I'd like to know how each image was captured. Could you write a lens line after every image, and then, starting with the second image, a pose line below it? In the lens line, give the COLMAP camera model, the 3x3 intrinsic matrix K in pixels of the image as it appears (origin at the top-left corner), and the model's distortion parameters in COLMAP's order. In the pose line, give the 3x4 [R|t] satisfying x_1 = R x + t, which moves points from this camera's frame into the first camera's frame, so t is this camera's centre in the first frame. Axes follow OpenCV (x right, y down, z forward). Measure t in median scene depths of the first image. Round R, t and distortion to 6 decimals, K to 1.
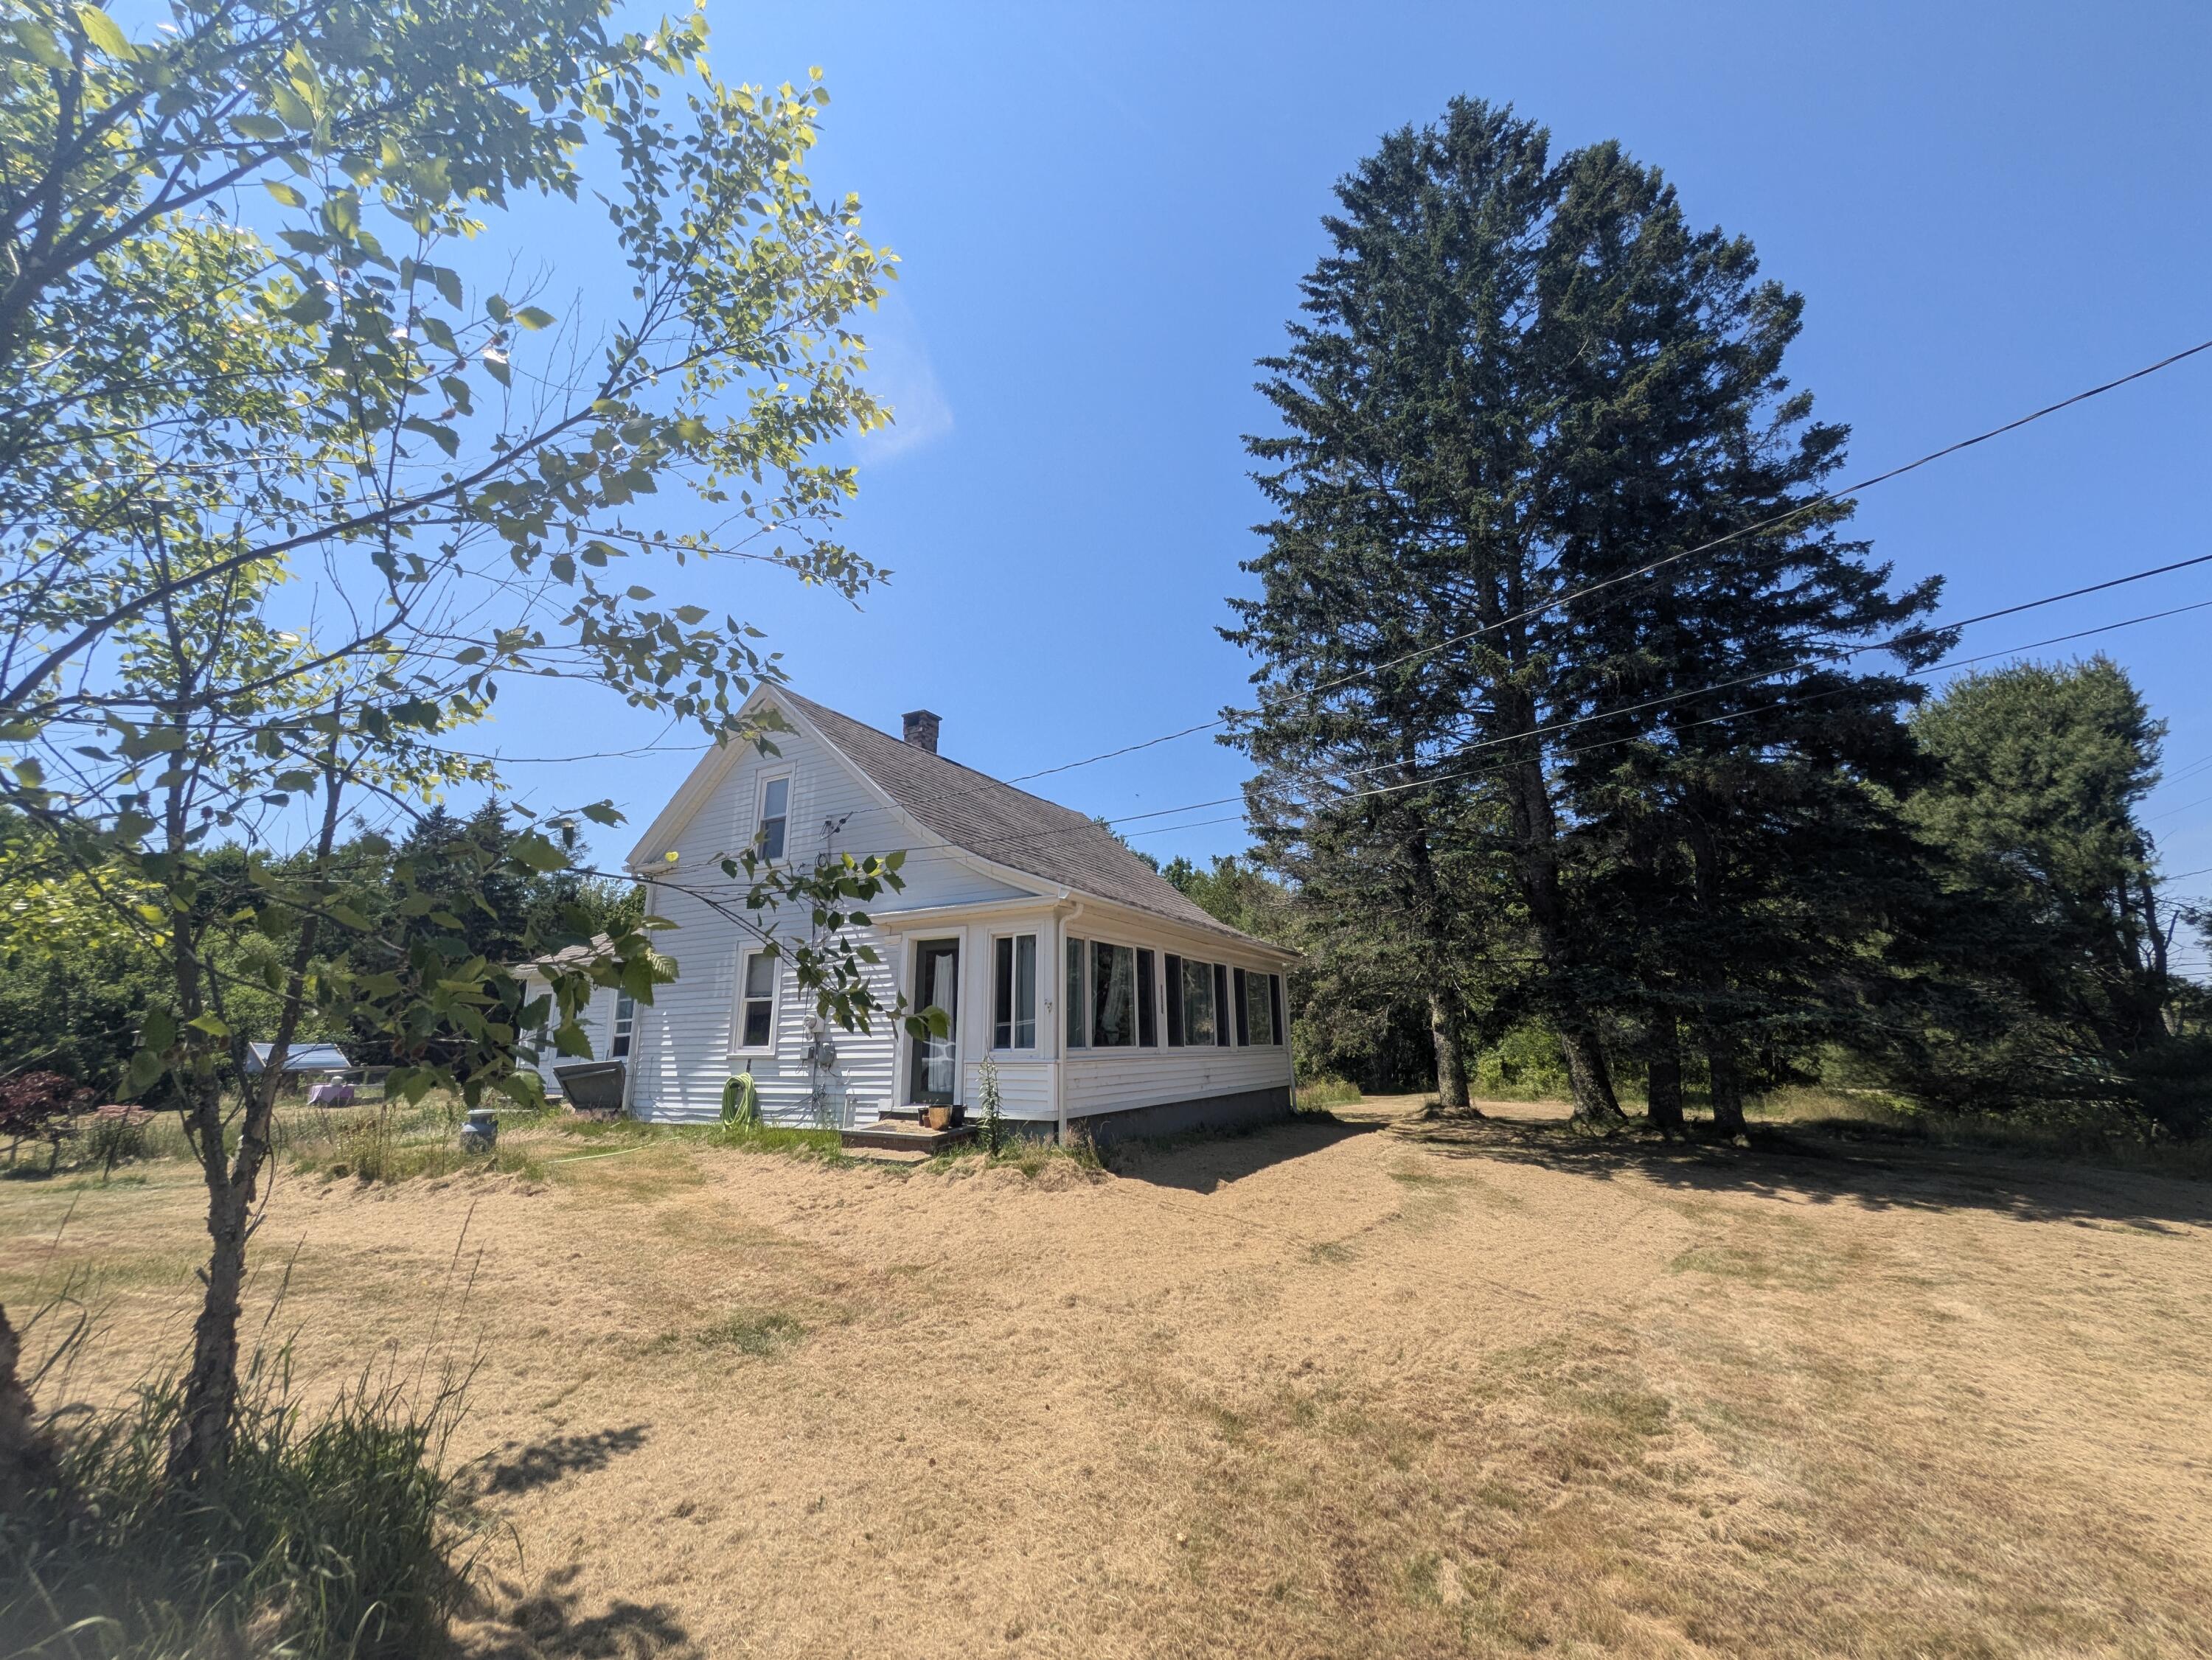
lens RADIAL K [[870.6, 0, 1106.0], [0, 870.6, 830.0], [0, 0, 1]] dist [0.001978, 0.000053]
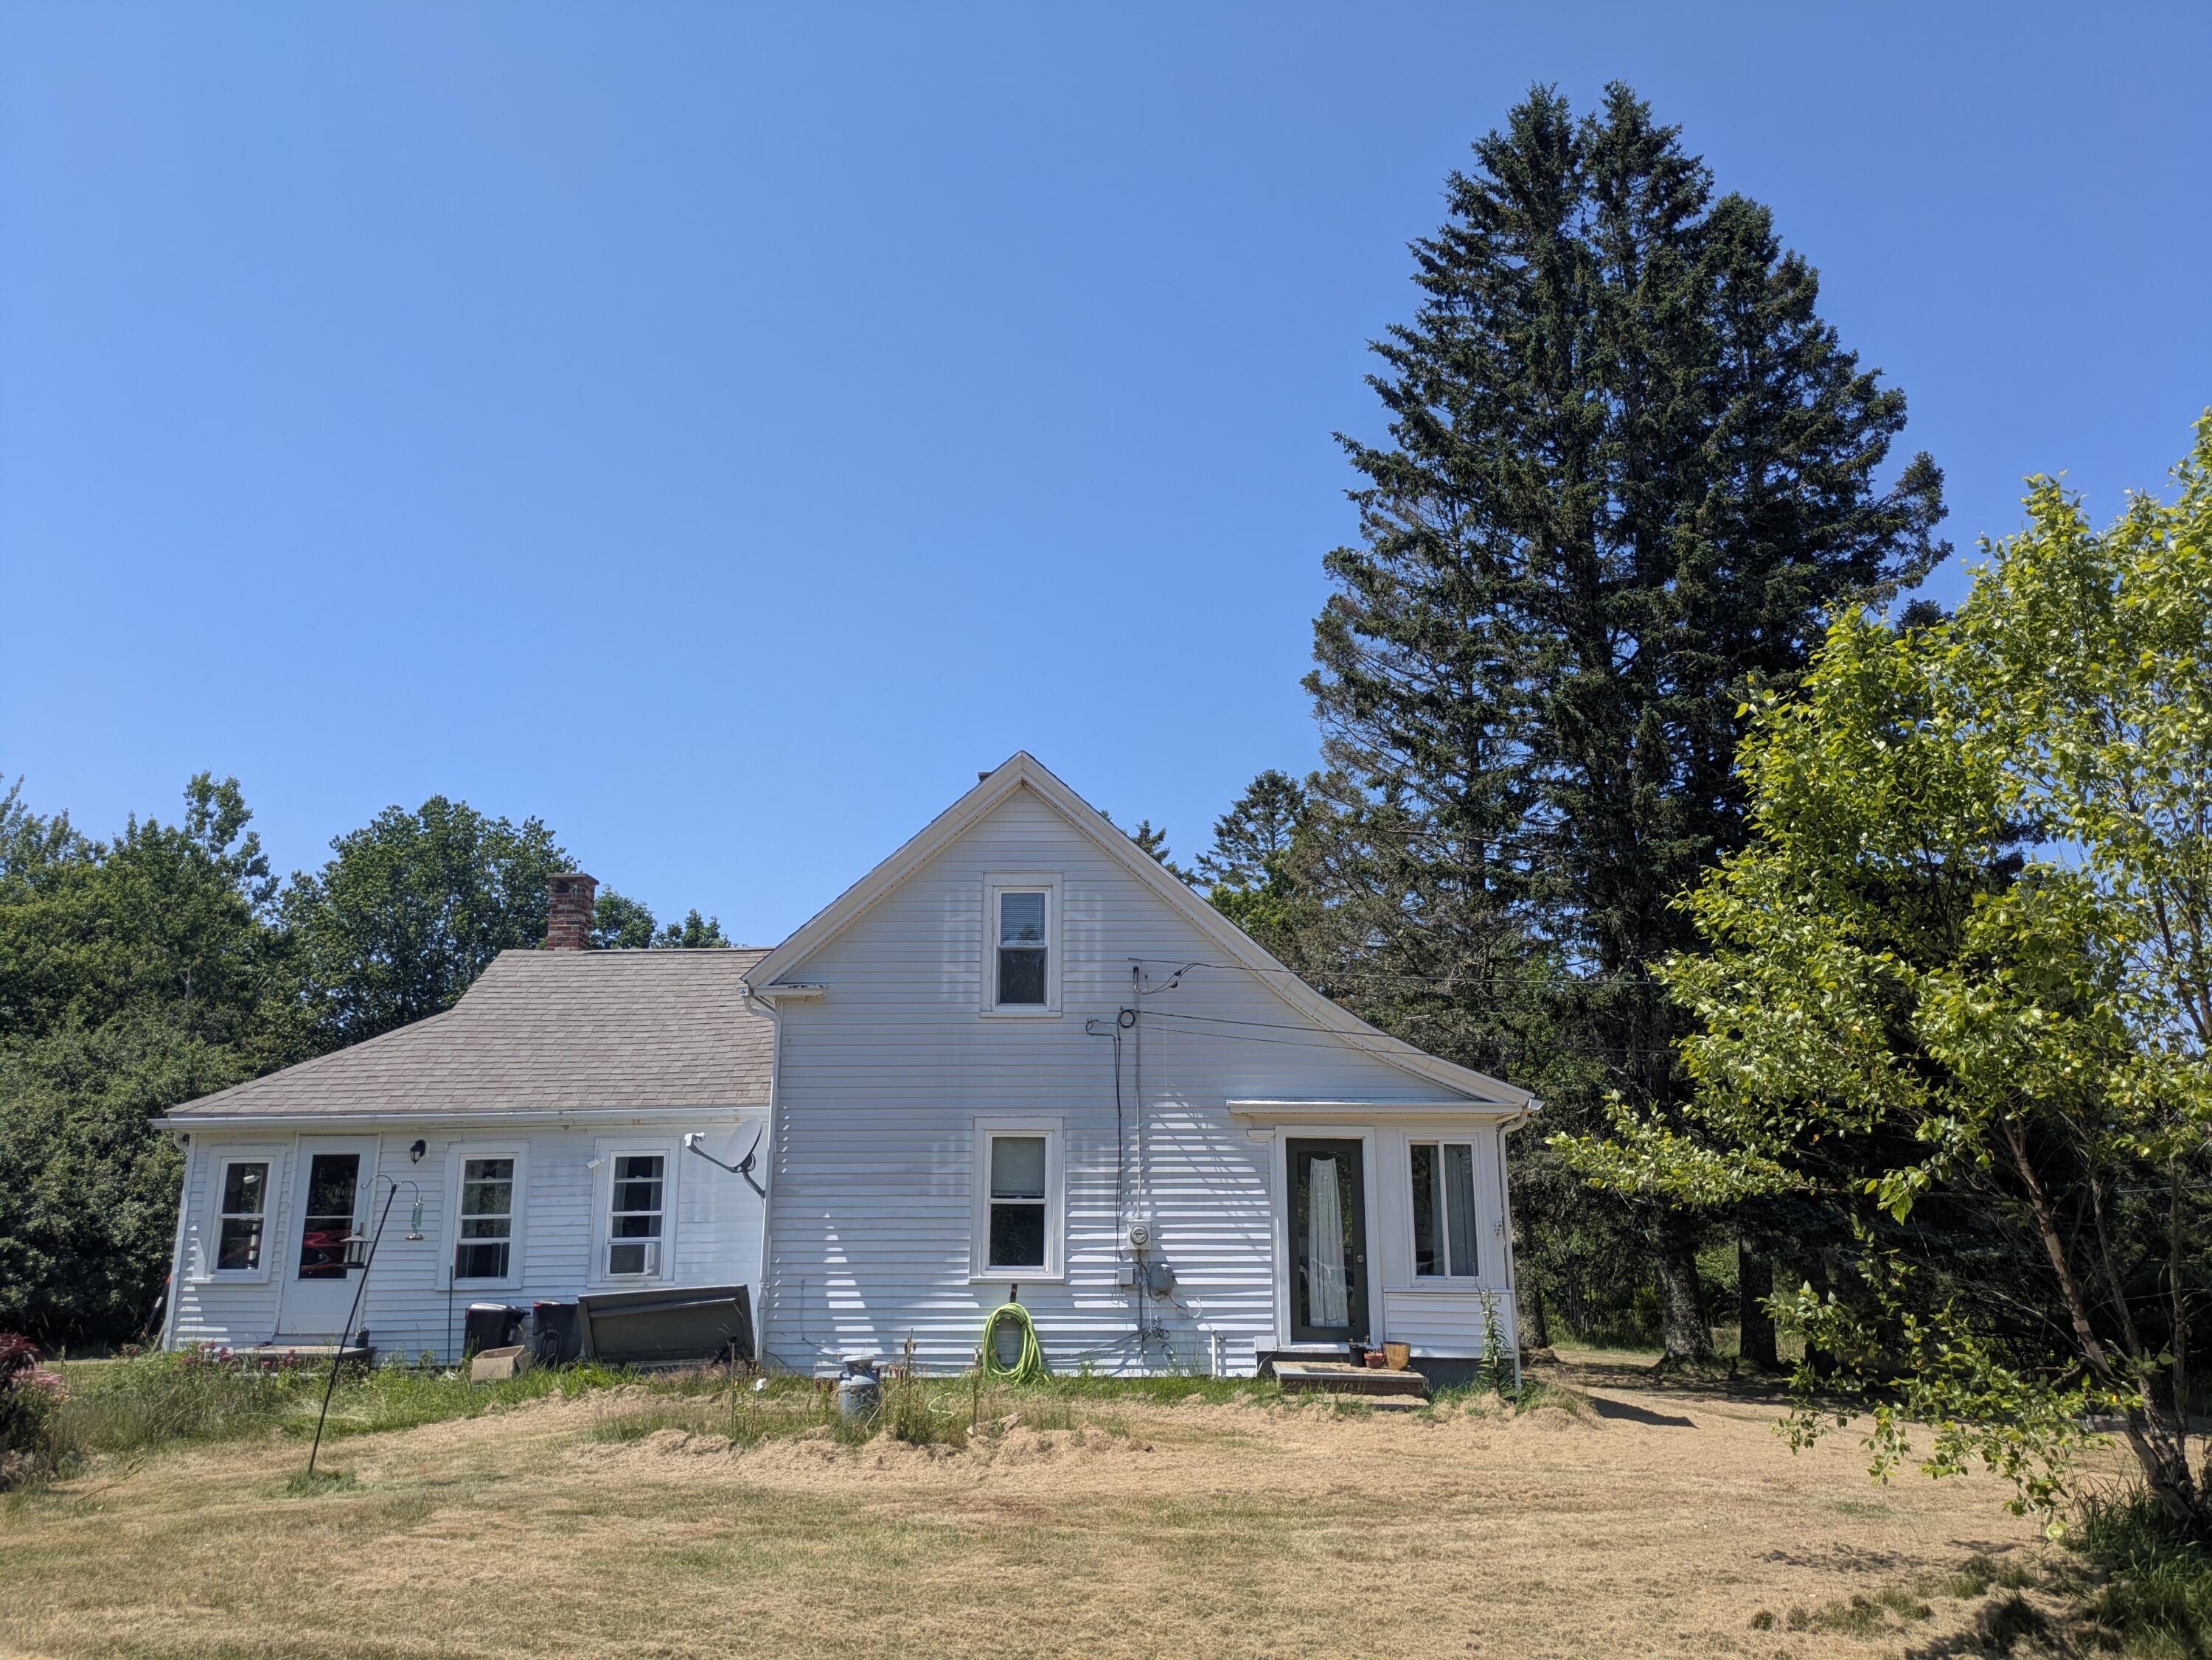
lens RADIAL K [[1615.1, 0, 1106.0], [0, 1615.1, 830.0], [0, 0, 1]] dist [0.066966, -0.000802]
pose [[0.884261, 0.131979, 0.447955, -1.174226], [-0.126302, 0.991073, -0.042676, -0.077363], [-0.449589, -0.018841, 0.893037, -0.286010]]
